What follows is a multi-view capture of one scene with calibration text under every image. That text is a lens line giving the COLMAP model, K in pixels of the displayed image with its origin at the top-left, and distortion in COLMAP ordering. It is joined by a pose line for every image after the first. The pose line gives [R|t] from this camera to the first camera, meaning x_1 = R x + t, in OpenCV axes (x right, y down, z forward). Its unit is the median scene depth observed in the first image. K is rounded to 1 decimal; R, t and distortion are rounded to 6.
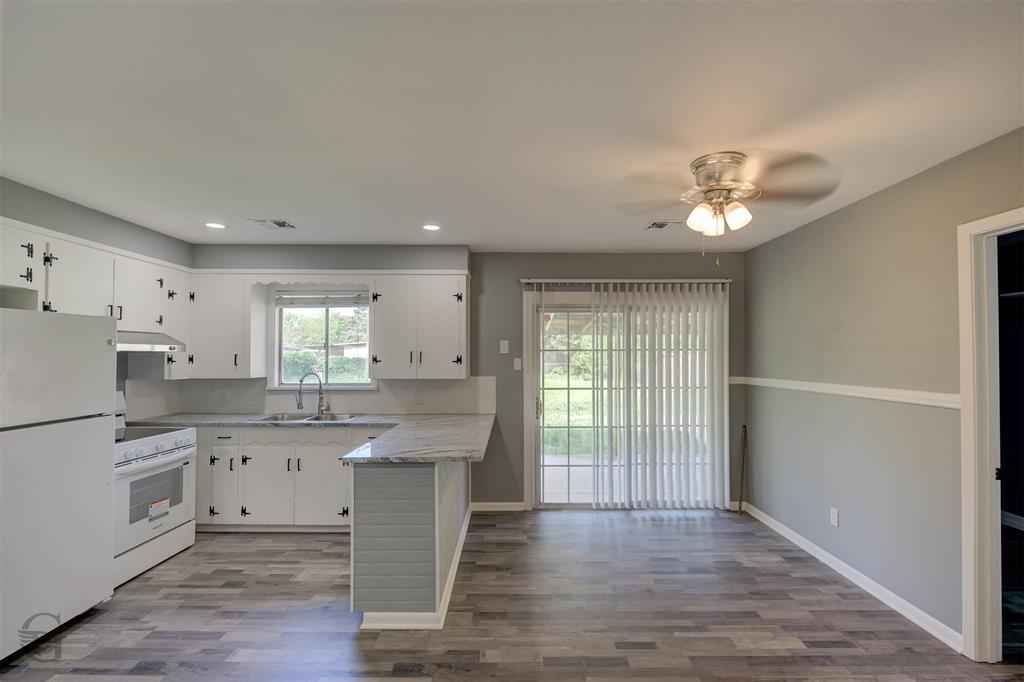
lens RADIAL K [[481.9, 0, 518.2], [0, 481.9, 345.8], [0, 0, 1]] dist [-0.012028, 0.003056]
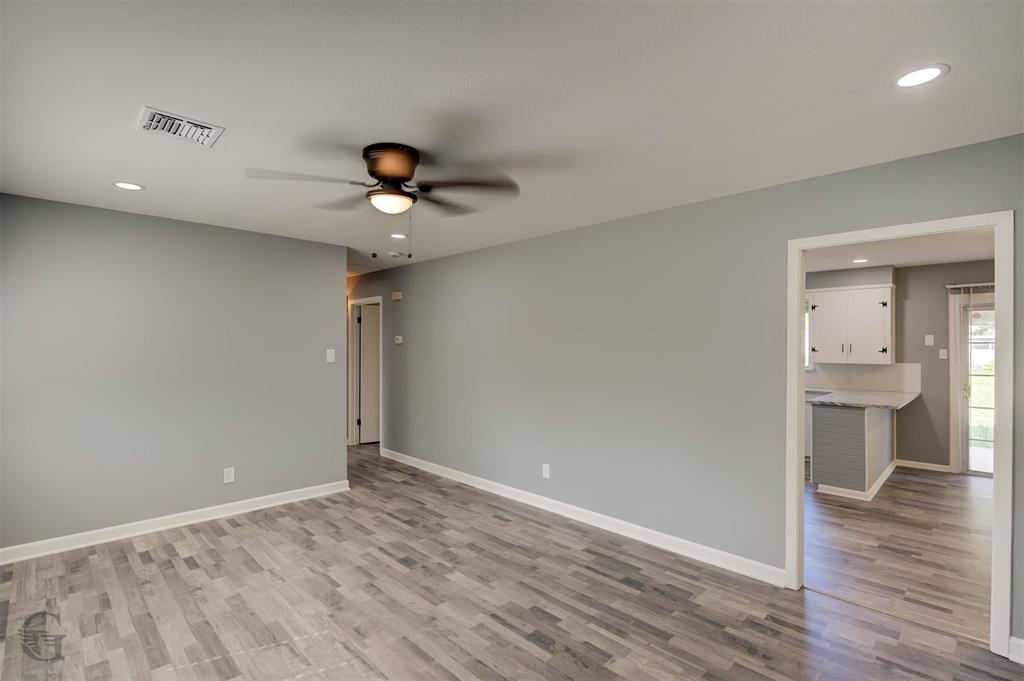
lens RADIAL K [[481.9, 0, 512.9], [0, 481.9, 344.6], [0, 0, 1]] dist [-0.012028, 0.003056]
pose [[0.701598, 0.000723, -0.712573, 0.104847], [0.010988, 0.999870, 0.011833, -0.013801], [0.712488, -0.016132, 0.701498, -0.694949]]
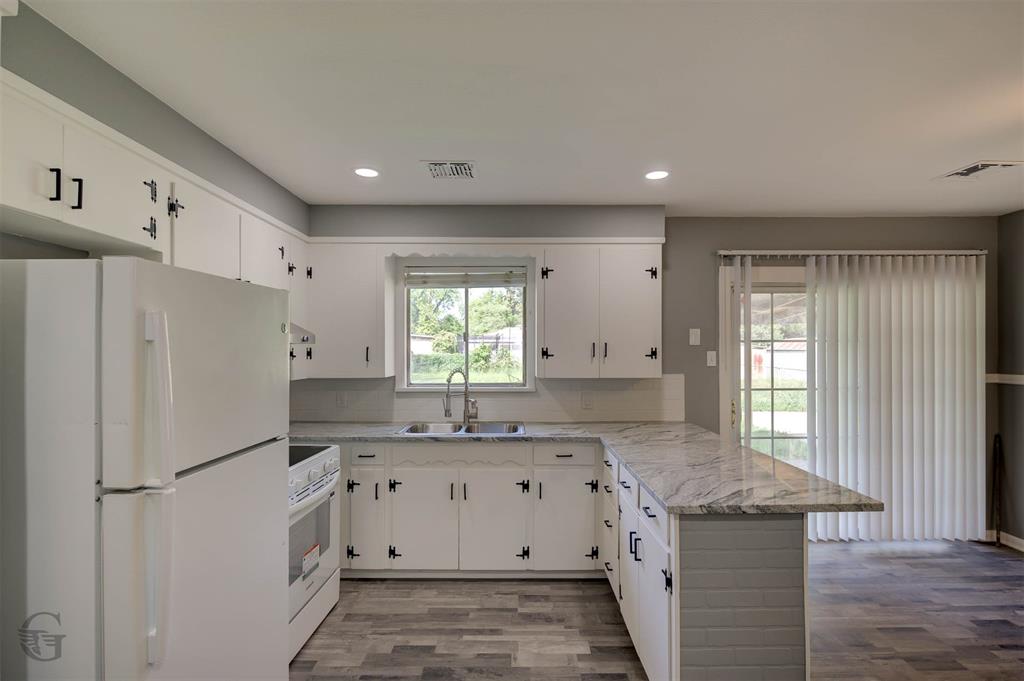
lens RADIAL K [[481.9, 0, 512.2], [0, 481.9, 346.4], [0, 0, 1]] dist [-0.012028, 0.003056]
pose [[0.999982, -0.002573, -0.005354, -0.346359], [0.002658, 0.999869, 0.015963, 0.004962], [0.005312, -0.015977, 0.999858, 0.220874]]
